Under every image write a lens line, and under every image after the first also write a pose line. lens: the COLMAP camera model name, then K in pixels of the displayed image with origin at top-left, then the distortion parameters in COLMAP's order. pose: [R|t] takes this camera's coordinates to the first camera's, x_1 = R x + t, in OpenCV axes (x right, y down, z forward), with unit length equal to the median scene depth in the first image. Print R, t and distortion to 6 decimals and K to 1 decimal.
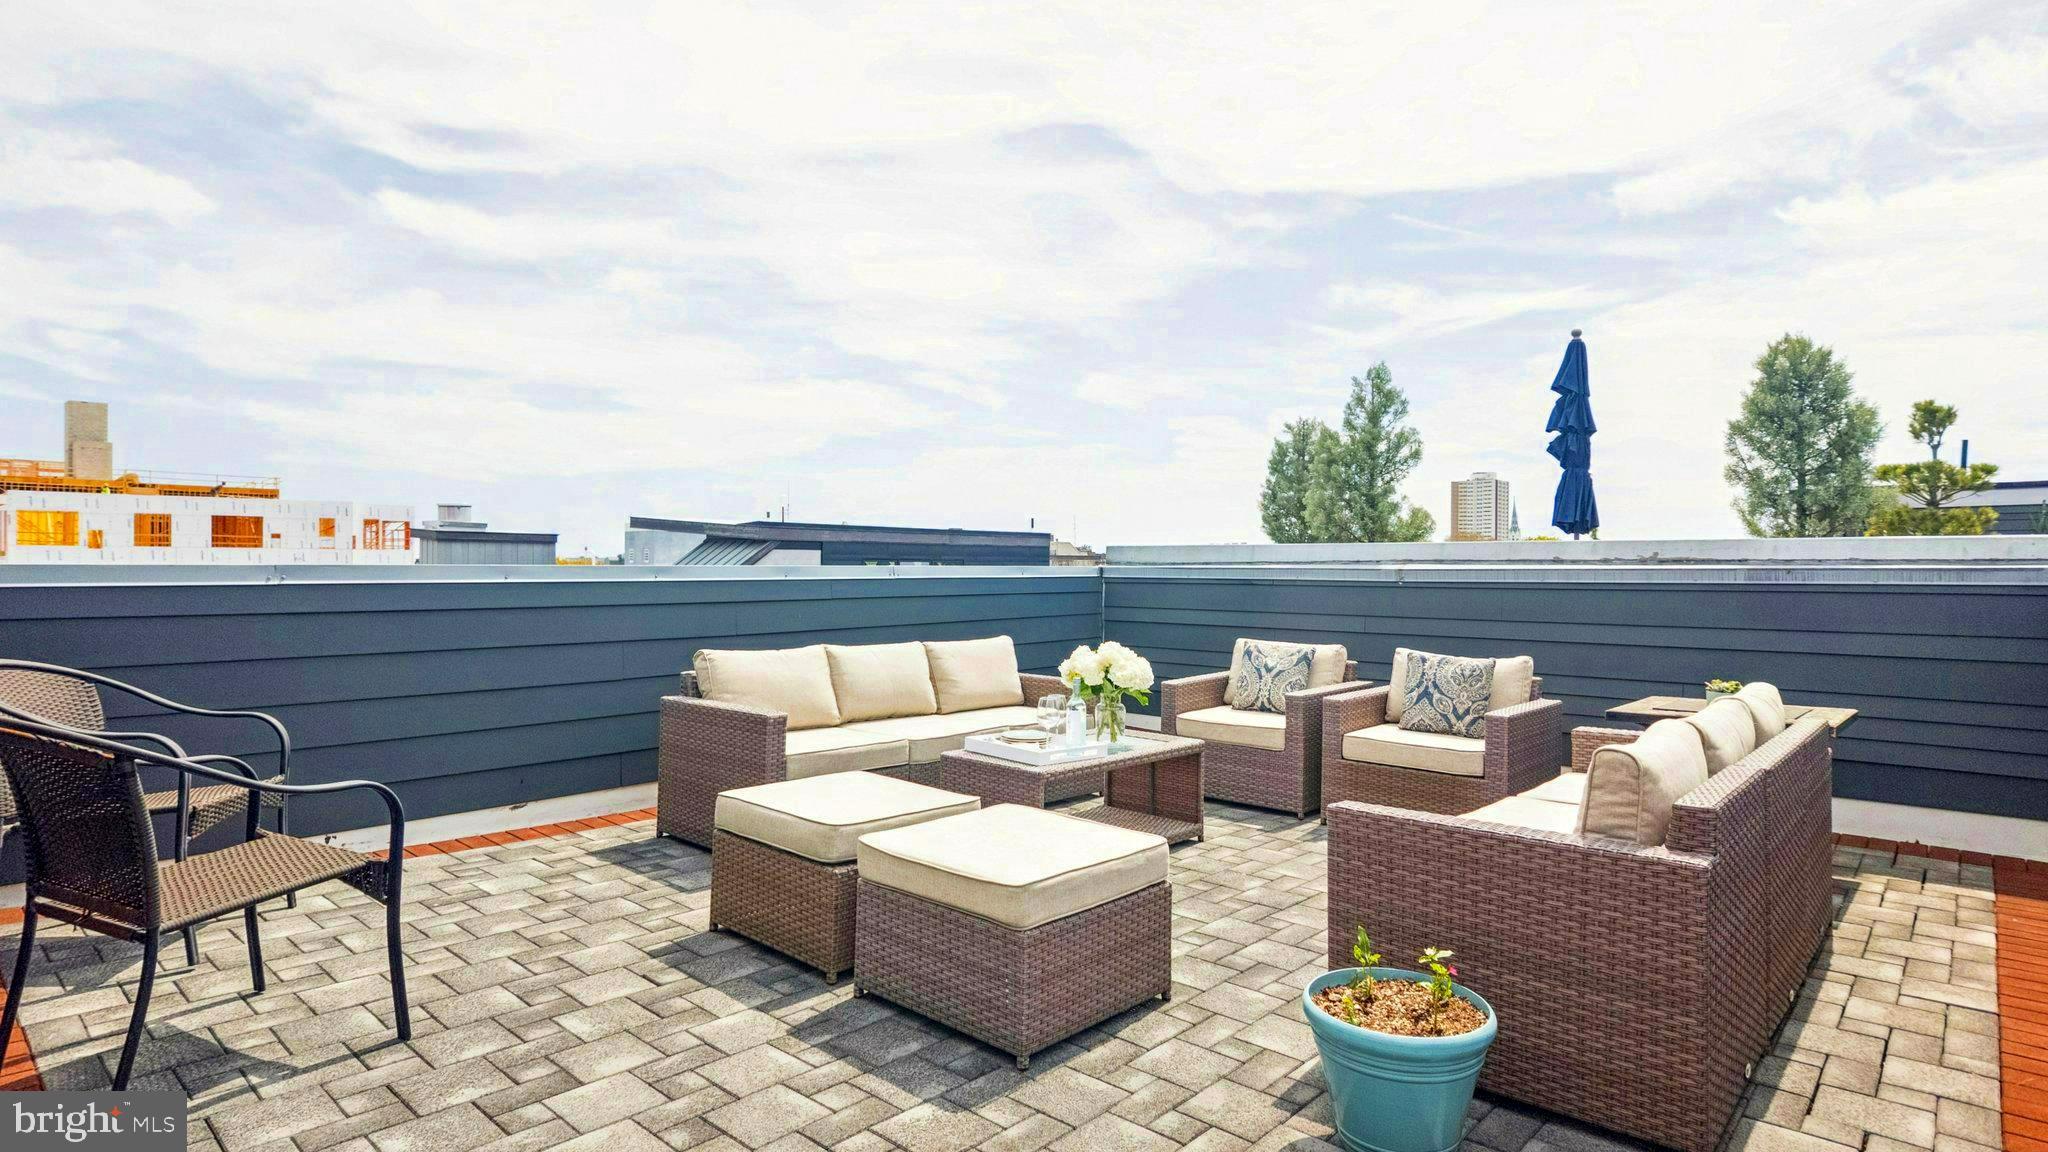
lens RADIAL K [[1067.0, 0, 1030.8], [0, 1067.0, 568.3], [0, 0, 1]] dist [0.033518, -0.020171]
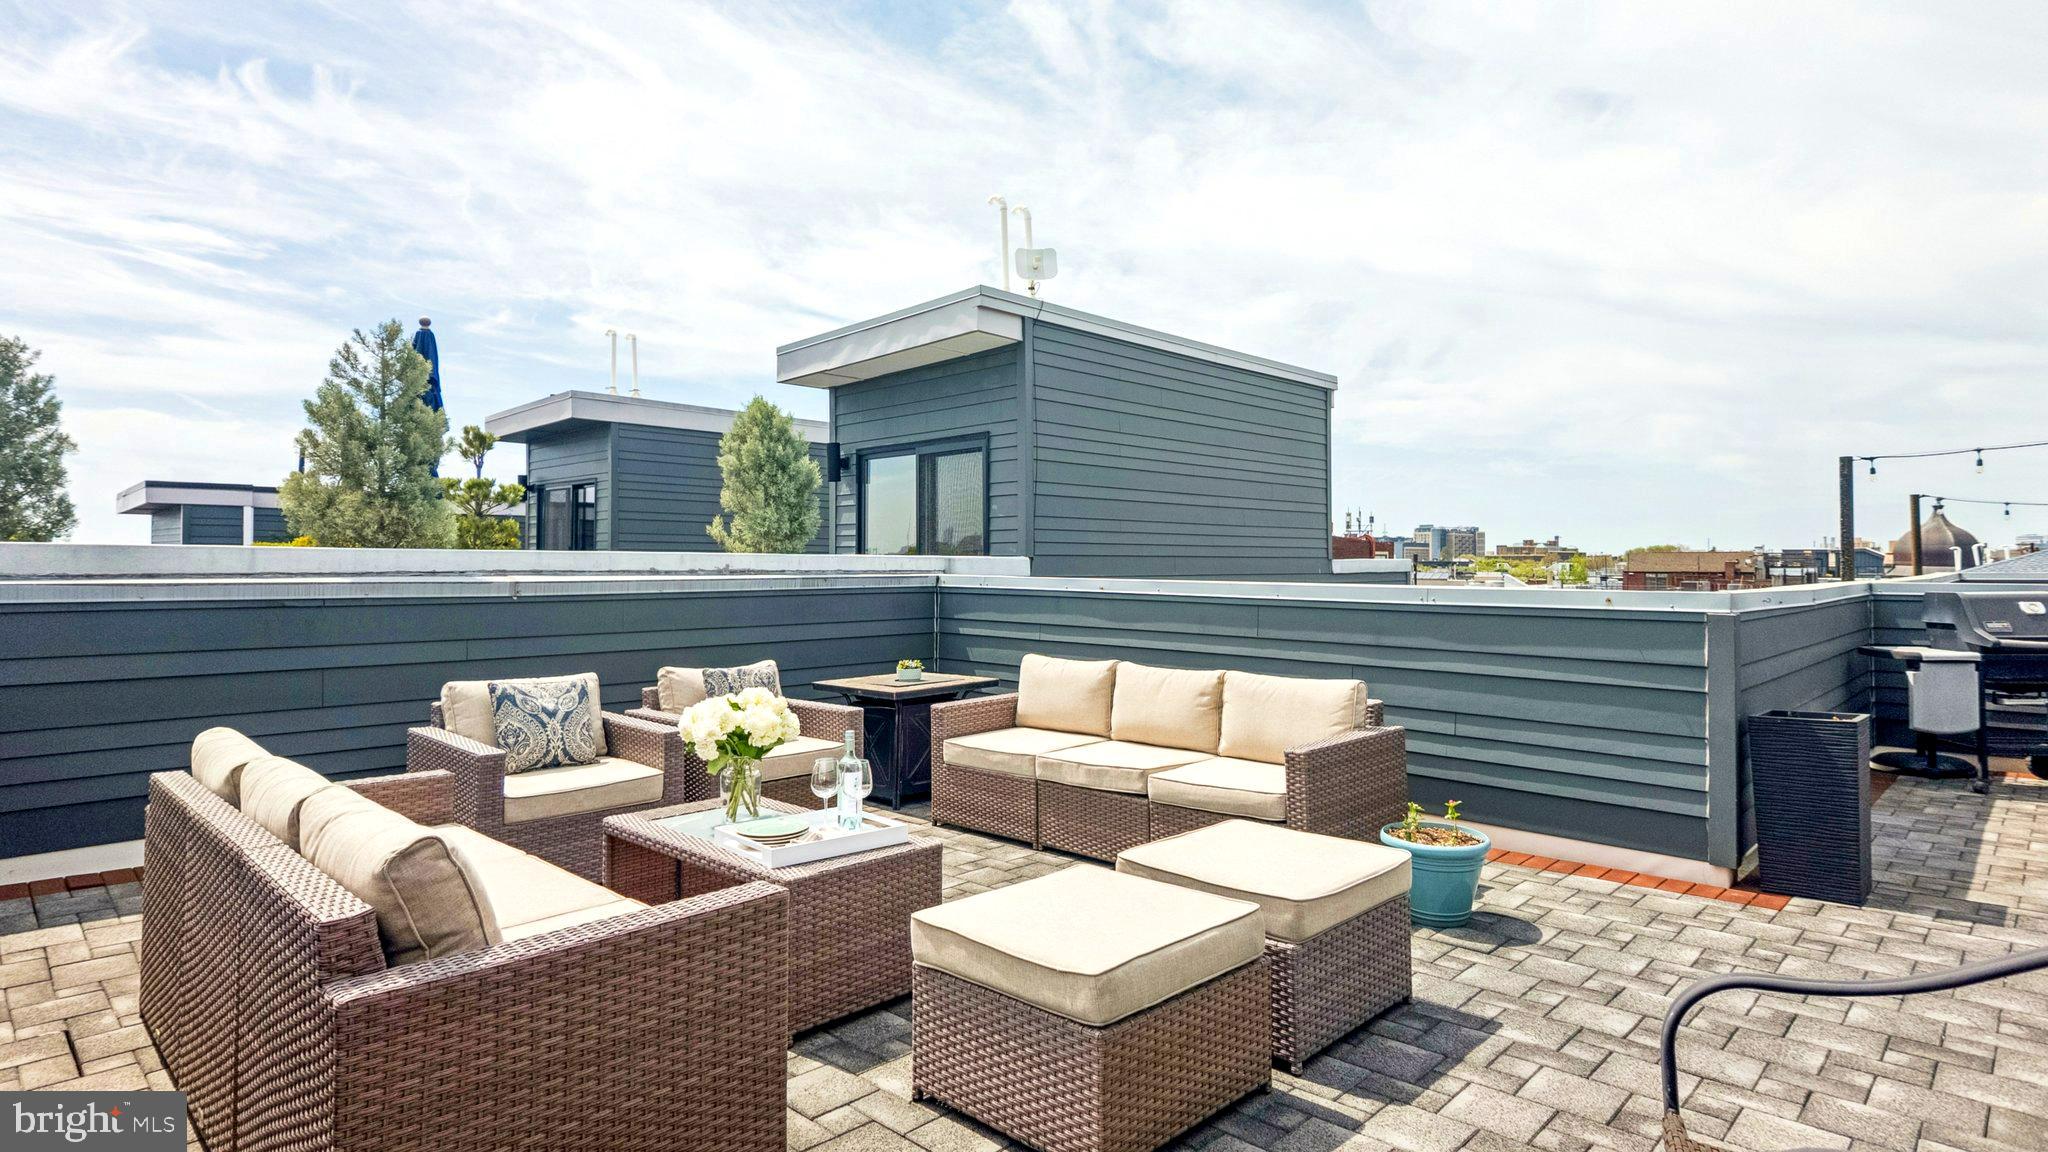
lens RADIAL K [[1073.5, 0, 1022.5], [0, 1073.5, 574.1], [0, 0, 1]] dist [0.016541, -0.026851]
pose [[0.033568, -0.012957, 0.999352, -1.089976], [-0.003632, 0.999908, 0.013087, -0.039828], [-0.999430, -0.004068, 0.033518, 1.213926]]
